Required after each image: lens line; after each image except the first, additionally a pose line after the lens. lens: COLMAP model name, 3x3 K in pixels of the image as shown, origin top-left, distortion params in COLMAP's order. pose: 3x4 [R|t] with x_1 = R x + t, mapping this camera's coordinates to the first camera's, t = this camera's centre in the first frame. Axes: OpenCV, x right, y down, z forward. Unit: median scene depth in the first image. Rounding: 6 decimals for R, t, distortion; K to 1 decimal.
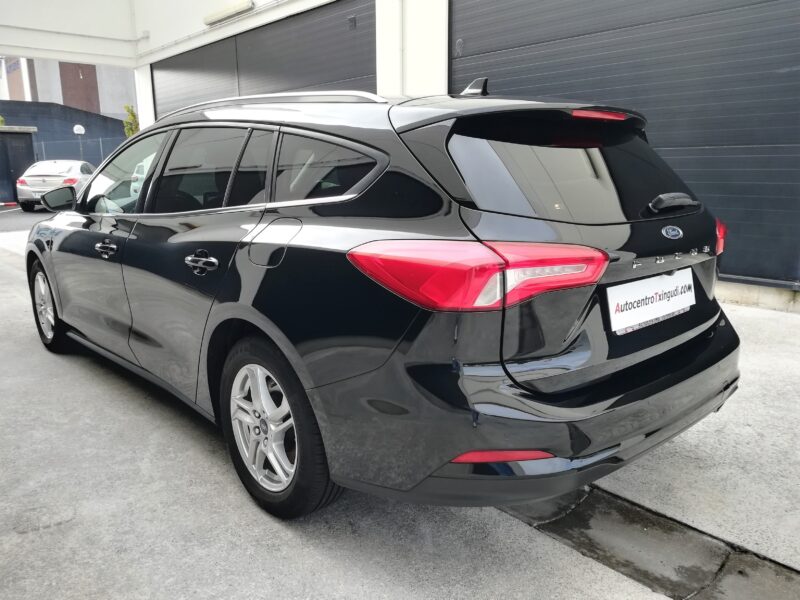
lens RADIAL K [[625.5, 0, 400.0], [0, 625.5, 300.0], [0, 0, 1]] dist [-0.001977, -0.004942]
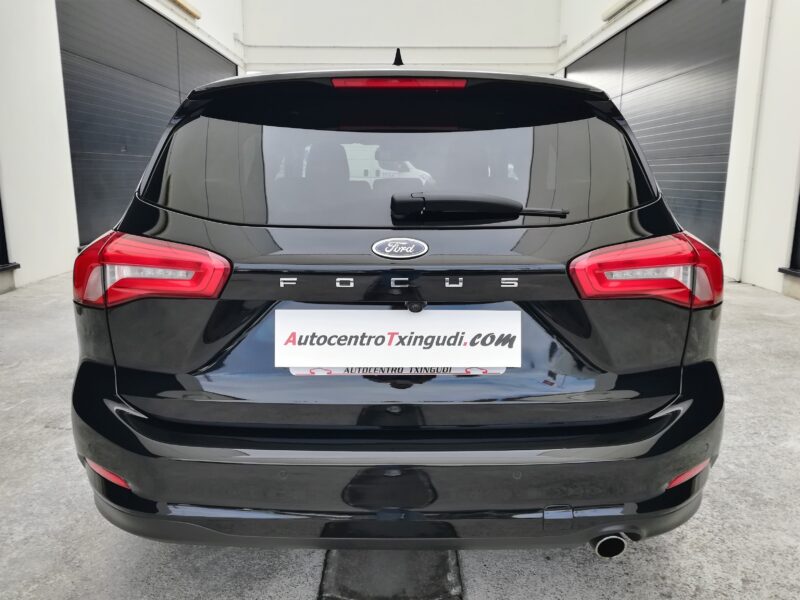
lens RADIAL K [[625.5, 0, 400.0], [0, 625.5, 300.0], [0, 0, 1]] dist [-0.001977, -0.004942]
pose [[0.742910, 0.140478, -0.654485, 0.856146], [-0.143289, 0.988442, 0.049510, -0.081001], [0.653876, 0.056999, 0.754452, 0.482926]]
